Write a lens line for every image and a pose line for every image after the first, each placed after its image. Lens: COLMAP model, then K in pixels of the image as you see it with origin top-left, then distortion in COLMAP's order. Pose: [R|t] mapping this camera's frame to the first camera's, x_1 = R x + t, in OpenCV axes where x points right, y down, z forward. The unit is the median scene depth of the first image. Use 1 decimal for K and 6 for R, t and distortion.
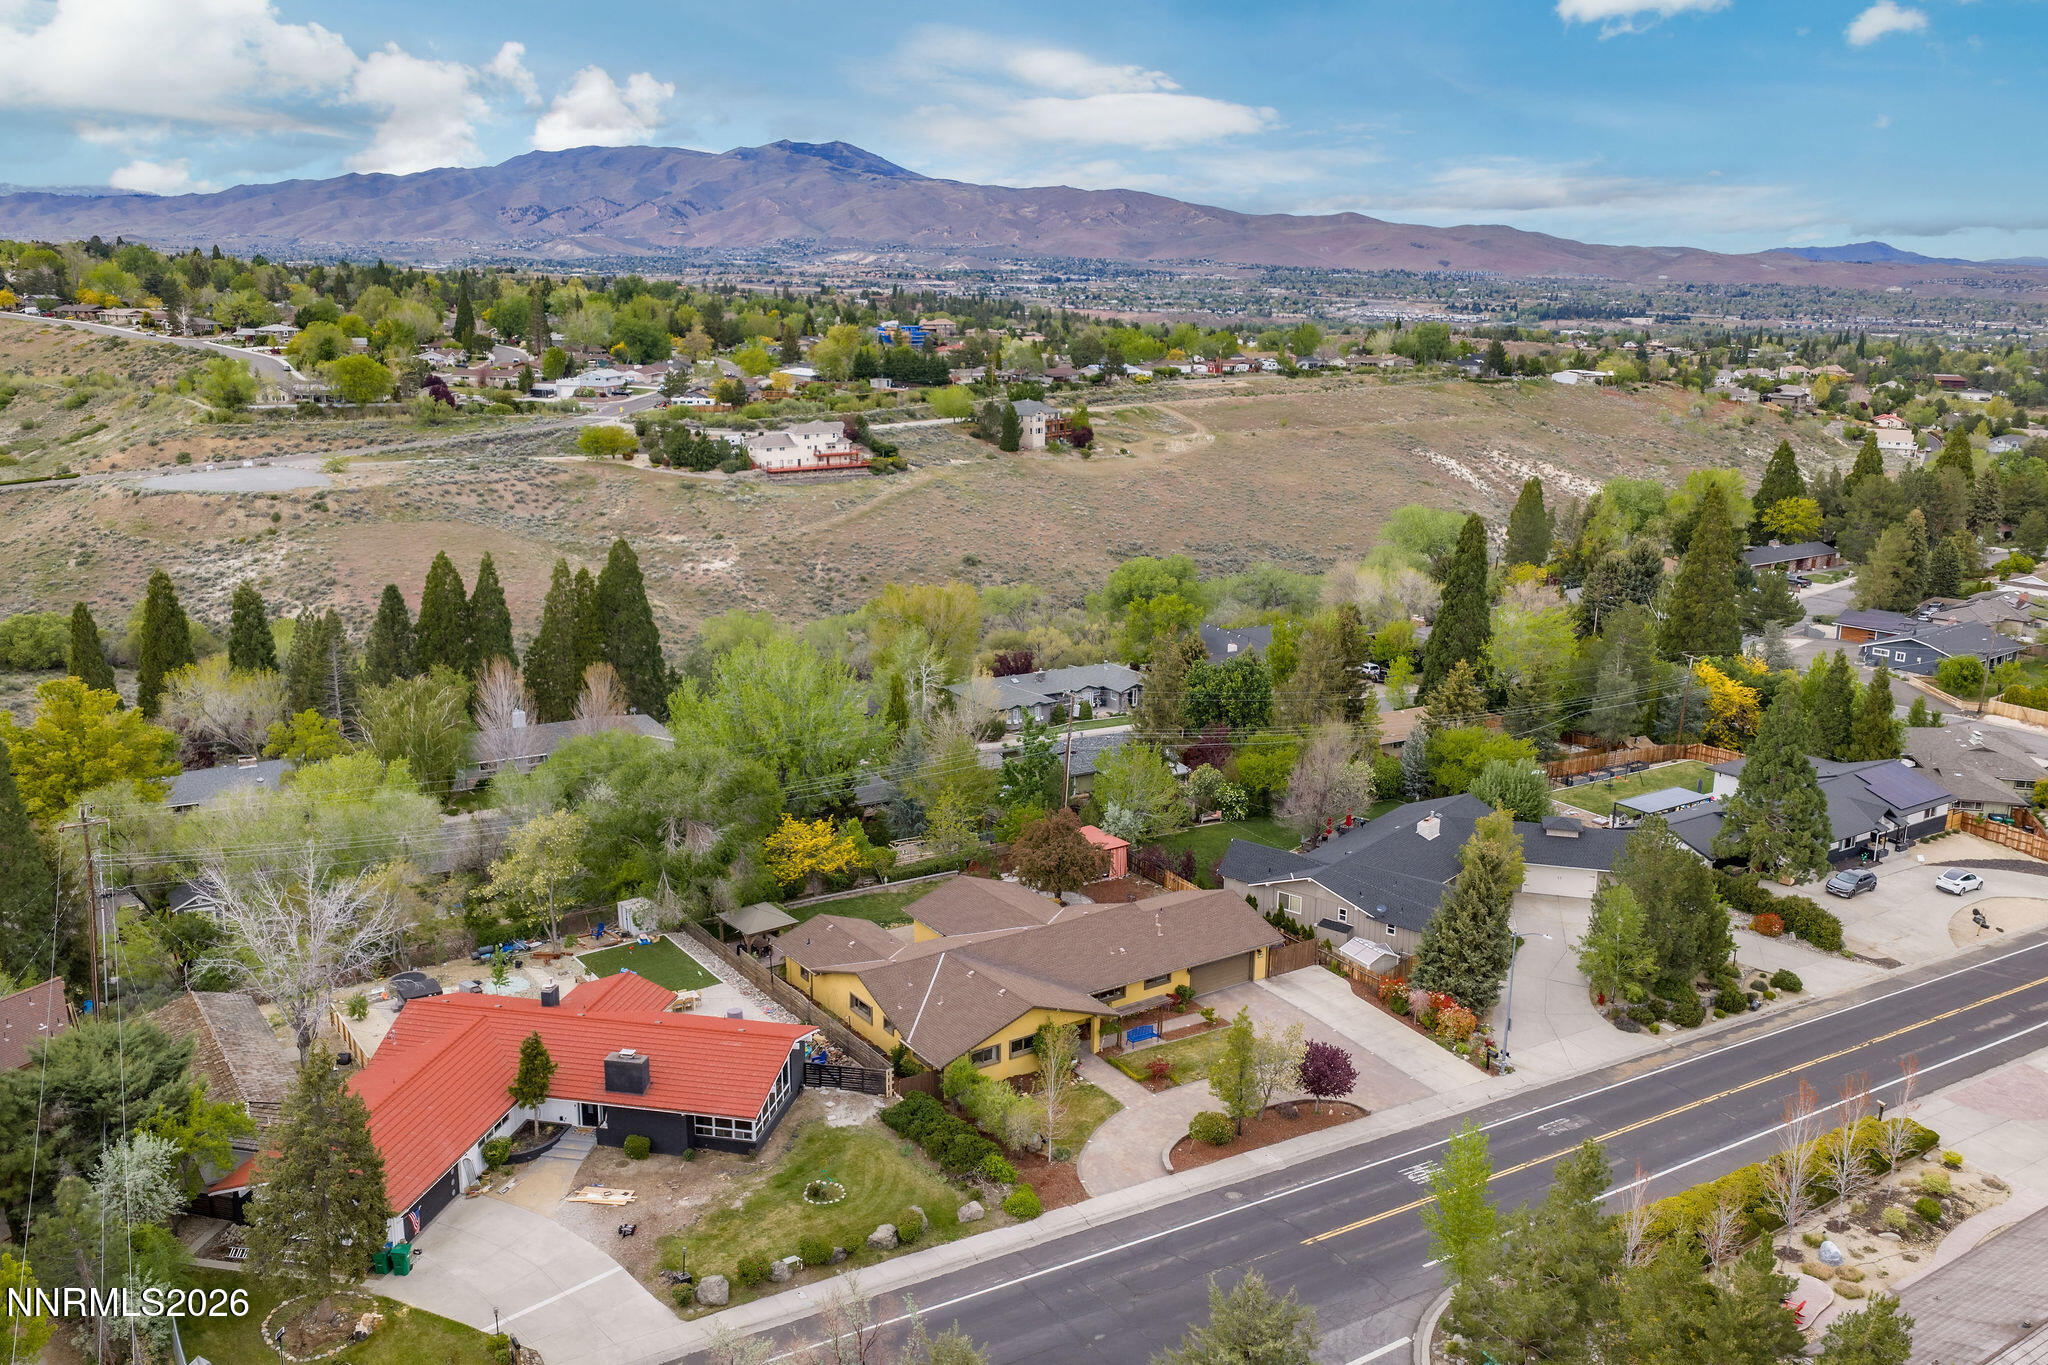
lens RADIAL K [[1708.5, 0, 989.2], [0, 1708.5, 695.5], [0, 0, 1]] dist [0.016776, -0.032618]
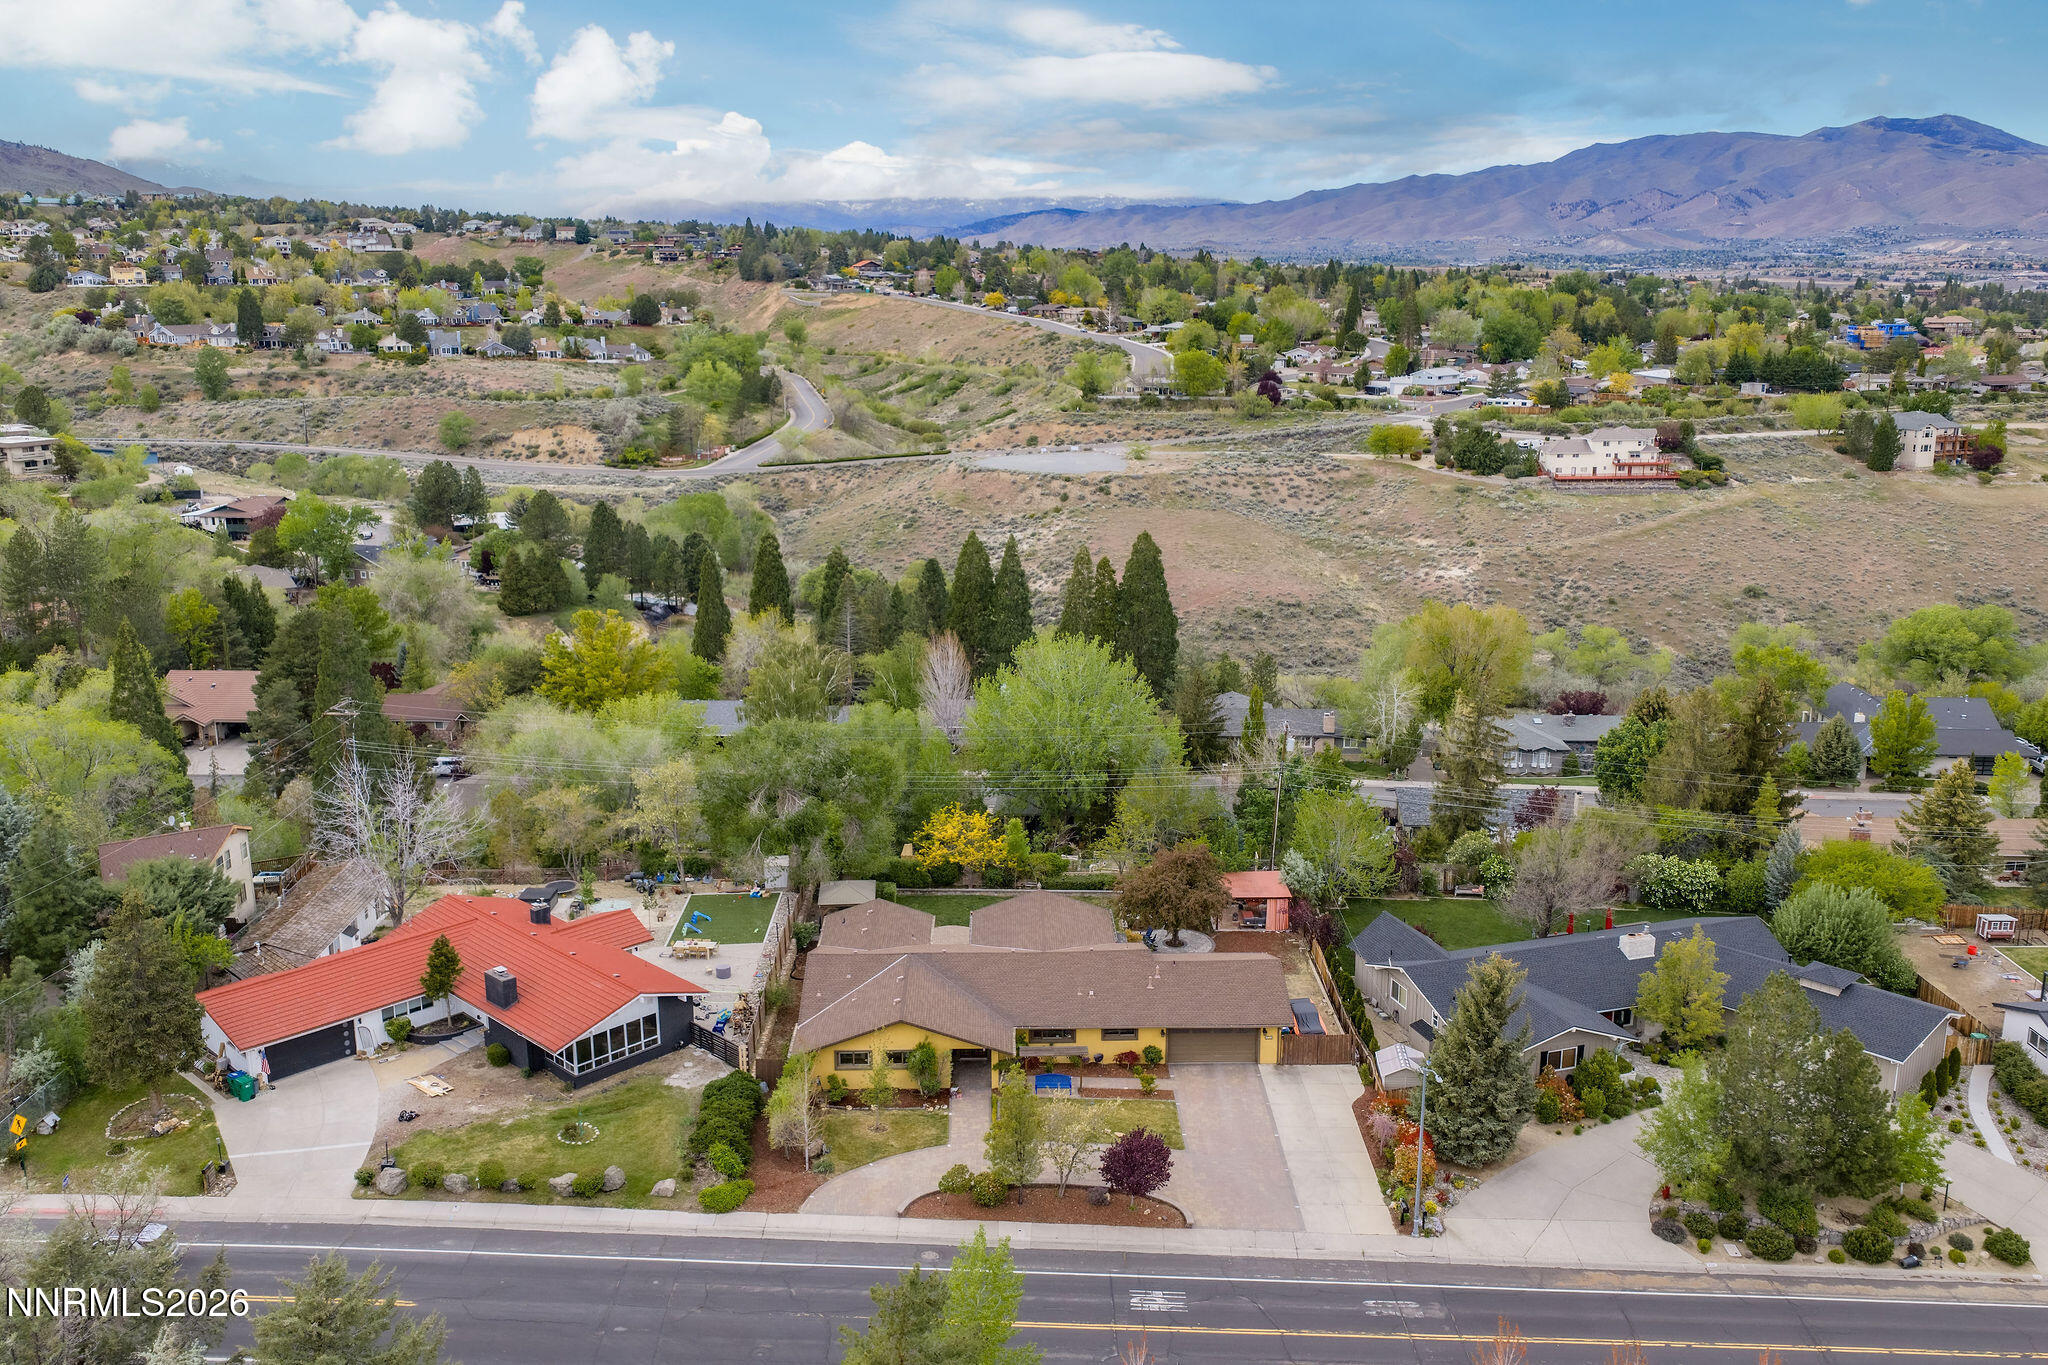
lens RADIAL K [[1708.5, 0, 989.2], [0, 1708.5, 695.5], [0, 0, 1]] dist [0.016776, -0.032618]
pose [[0.833178, 0.120021, -0.539823, 0.130616], [-0.119210, 0.992194, 0.036606, -0.010207], [0.540003, 0.033853, 0.840982, 0.045050]]
